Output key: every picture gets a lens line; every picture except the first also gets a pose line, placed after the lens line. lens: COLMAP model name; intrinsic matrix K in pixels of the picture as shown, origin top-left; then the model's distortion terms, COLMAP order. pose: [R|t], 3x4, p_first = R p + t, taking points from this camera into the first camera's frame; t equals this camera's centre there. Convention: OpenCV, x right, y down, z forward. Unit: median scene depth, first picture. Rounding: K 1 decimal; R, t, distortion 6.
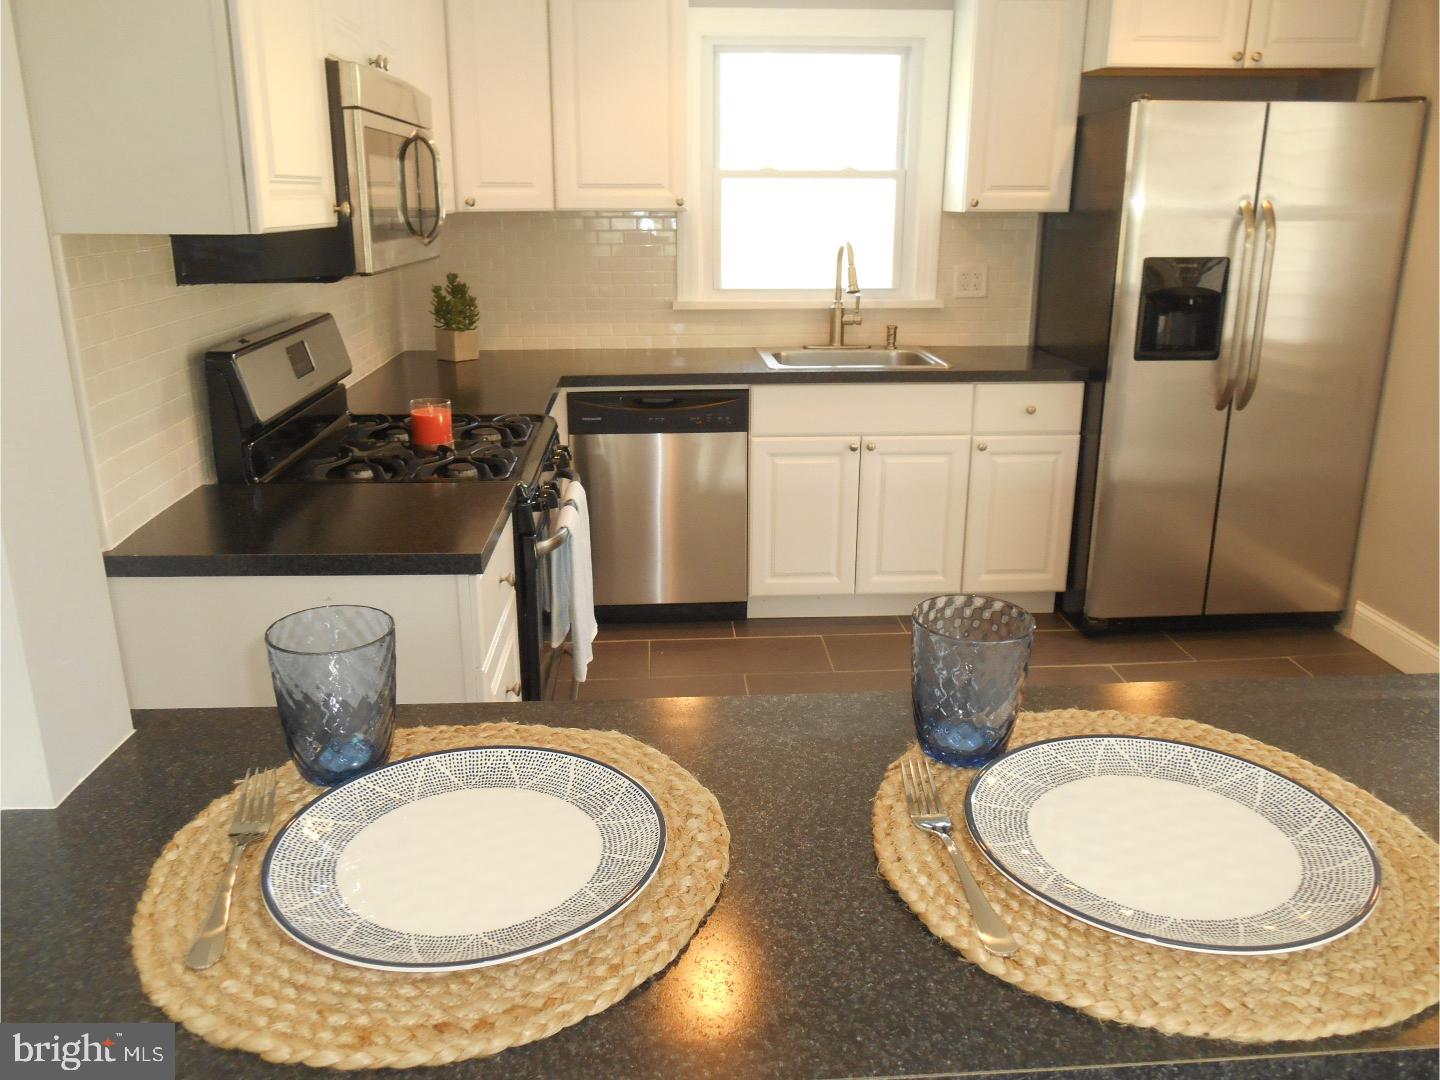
lens RADIAL K [[1120.7, 0, 720.9], [0, 1120.7, 542.0], [0, 0, 1]] dist [-0.024285, 0.017943]
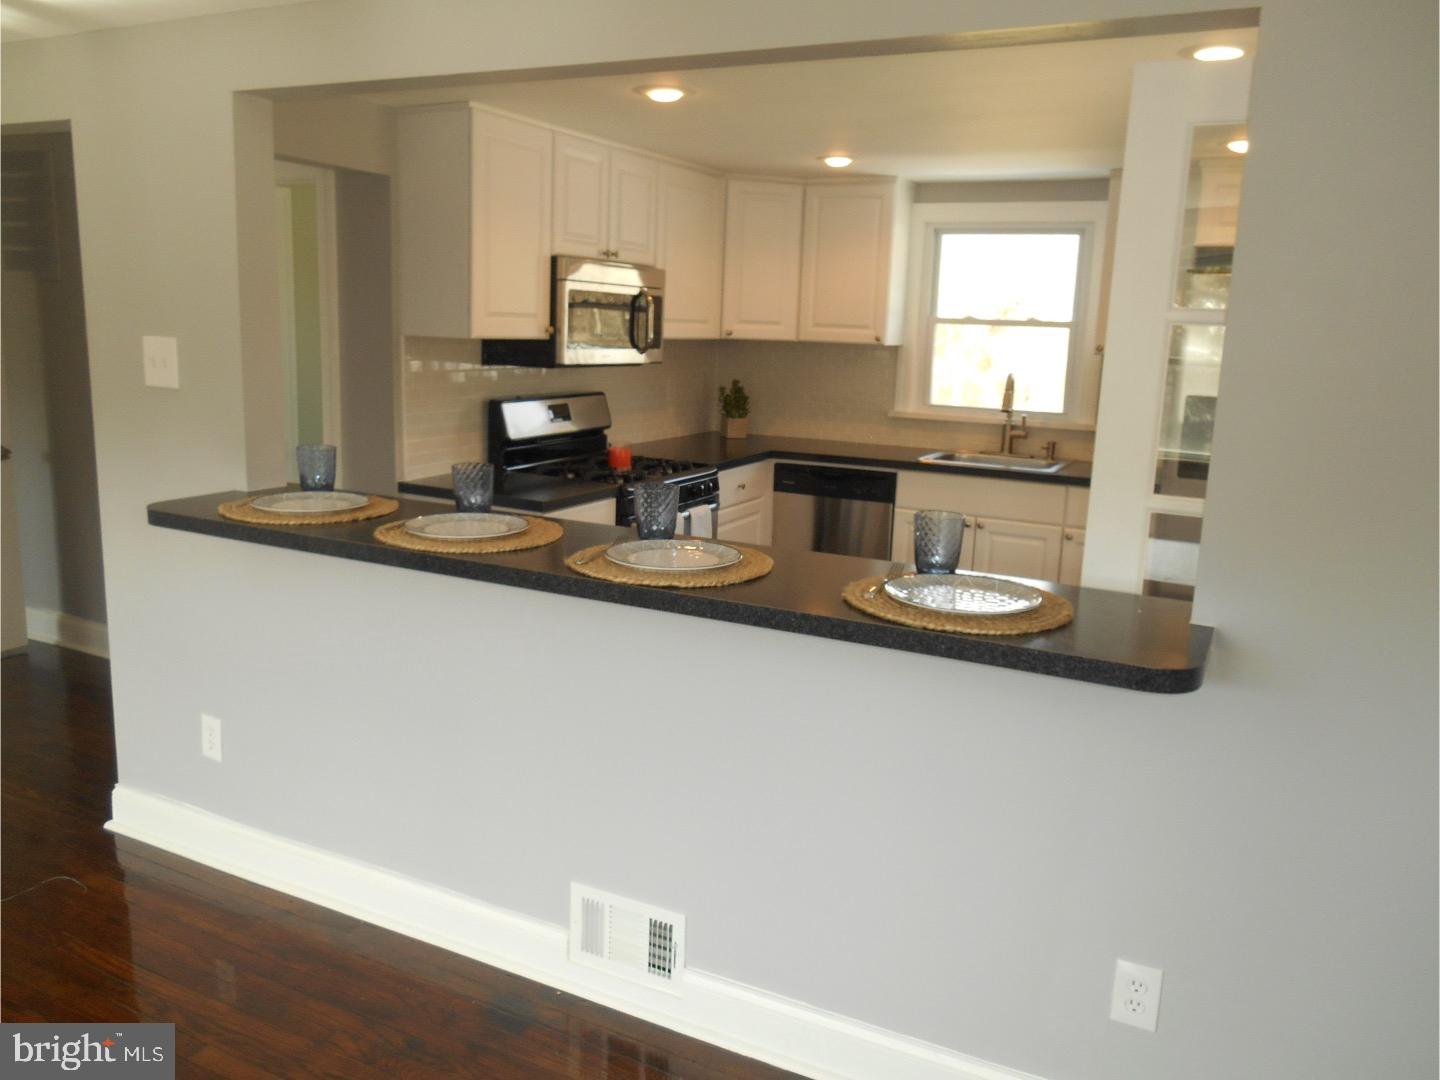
lens RADIAL K [[1120.7, 0, 722.7], [0, 1120.7, 534.0], [0, 0, 1]] dist [-0.024285, 0.017943]
pose [[0.862907, 0.123520, -0.490034, 0.512733], [-0.183137, 0.980190, -0.075417, 0.077143], [0.471011, 0.154821, 0.868435, -0.270382]]
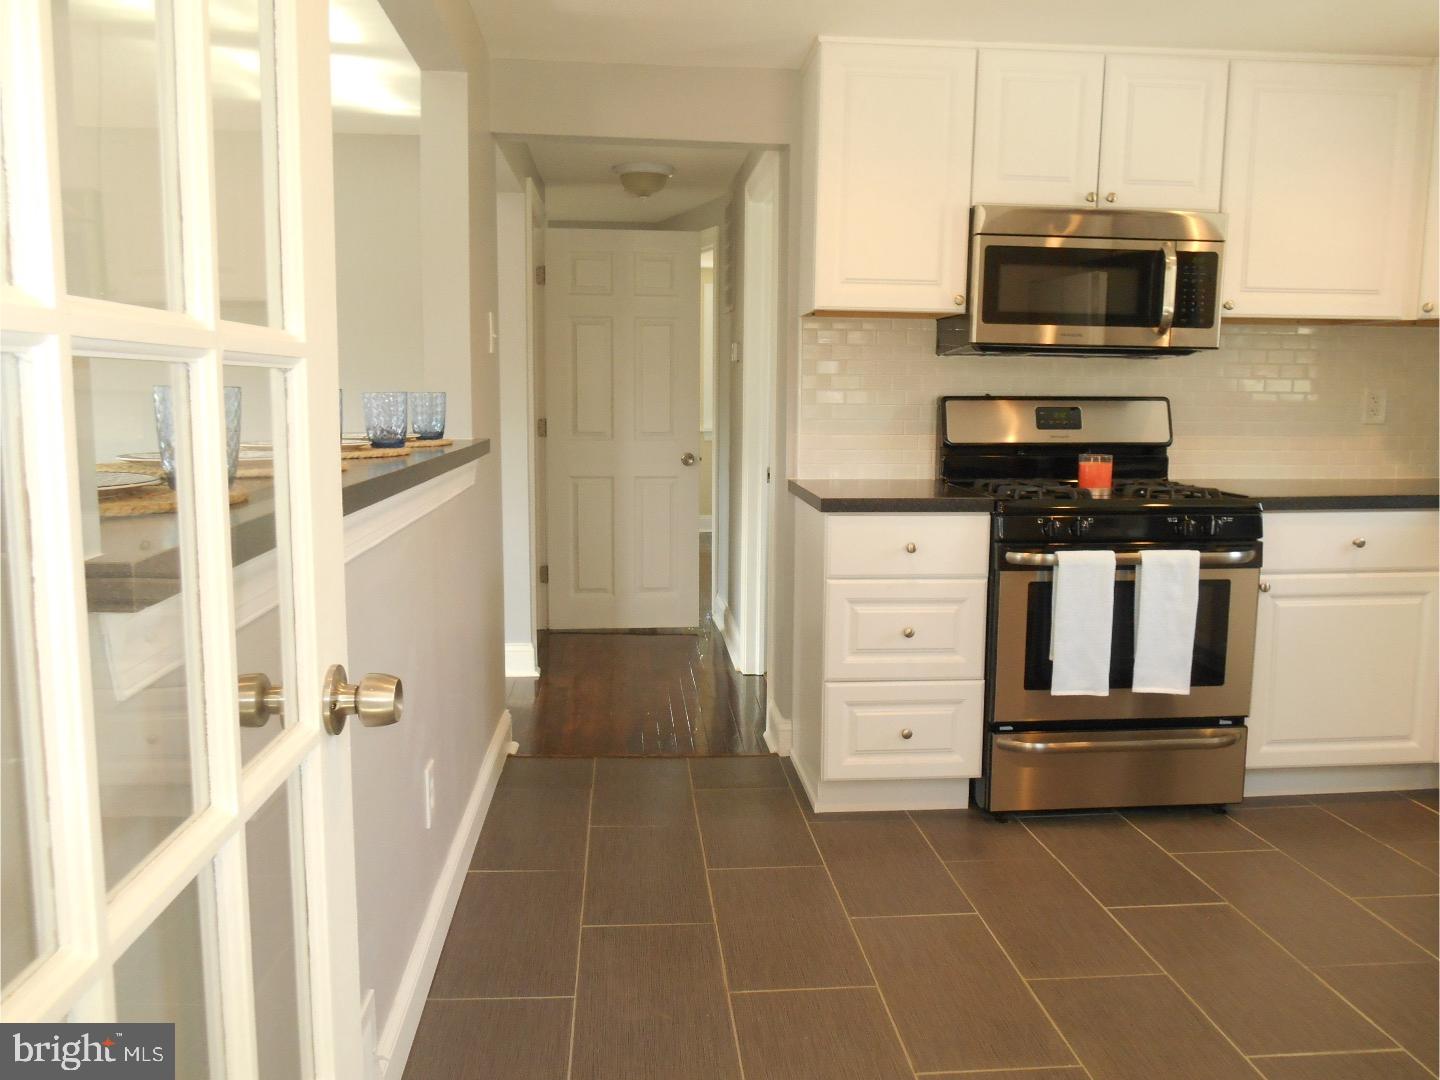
lens RADIAL K [[1120.7, 0, 716.0], [0, 1120.7, 536.4], [0, 0, 1]] dist [-0.024285, 0.017943]
pose [[0.025322, 0.127023, -0.991576, 0.680533], [-0.304720, 0.945672, 0.113361, -0.036817], [0.952105, 0.299283, 0.062653, 0.384952]]
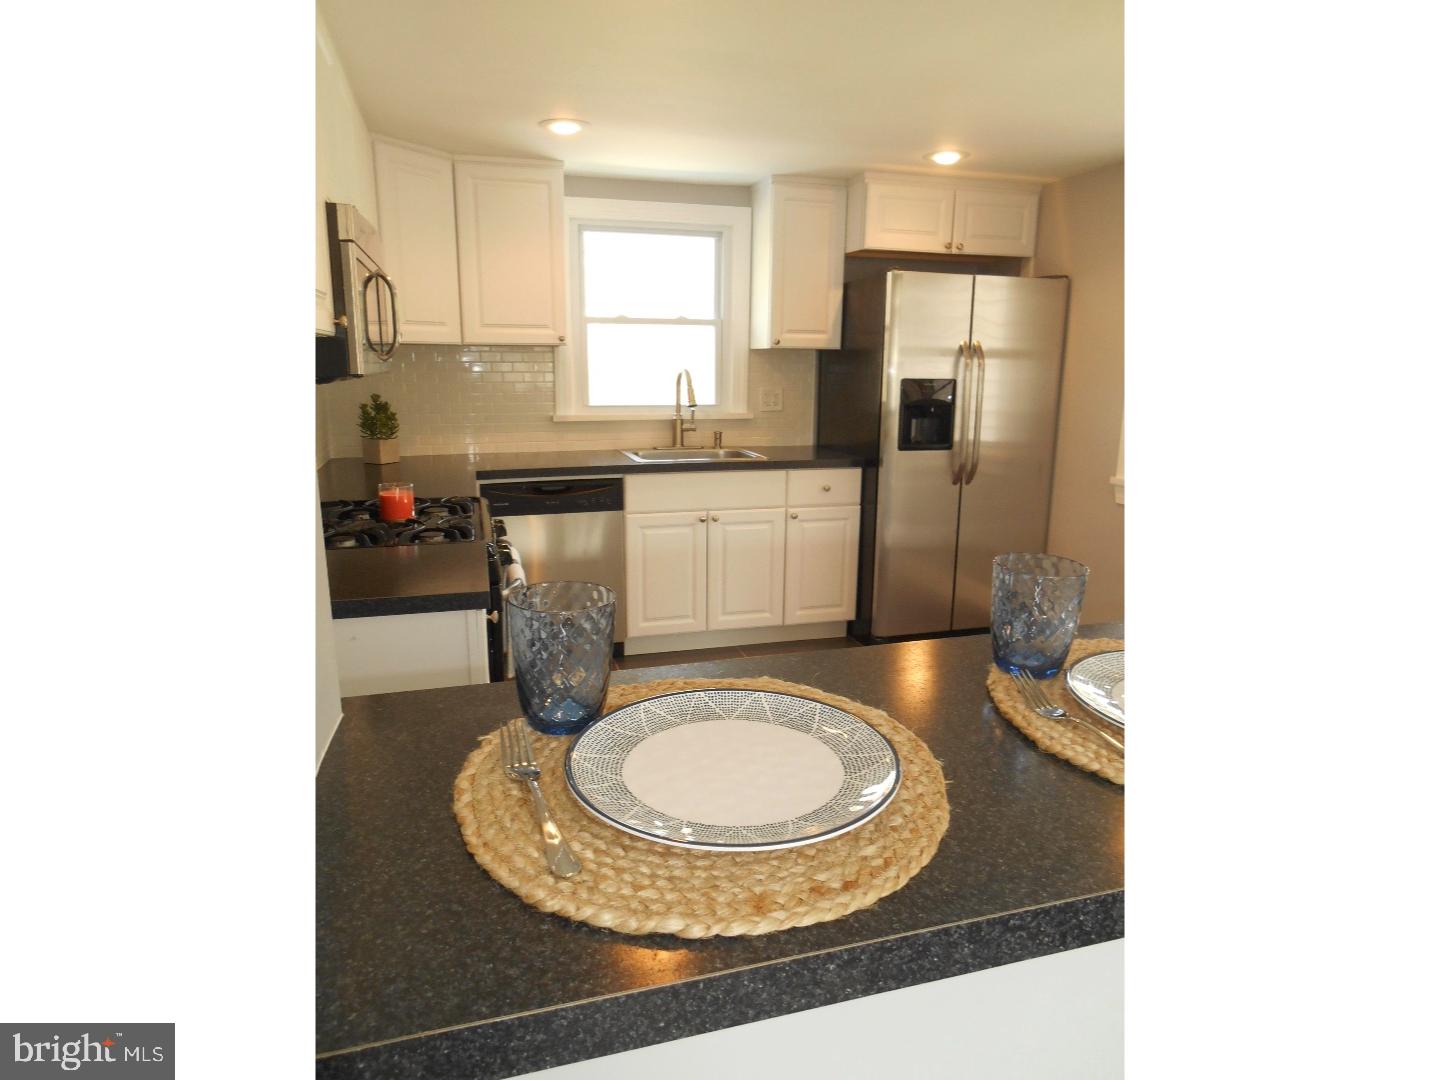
lens RADIAL K [[843.2, 0, 717.4], [0, 843.2, 551.8], [0, 0, 1]] dist [-0.035442, 0.002881]
pose [[0.974336, -0.041215, 0.221293, -0.087987], [0.057526, 0.996041, -0.067773, 0.022338], [-0.217624, 0.078764, 0.972849, 0.022733]]
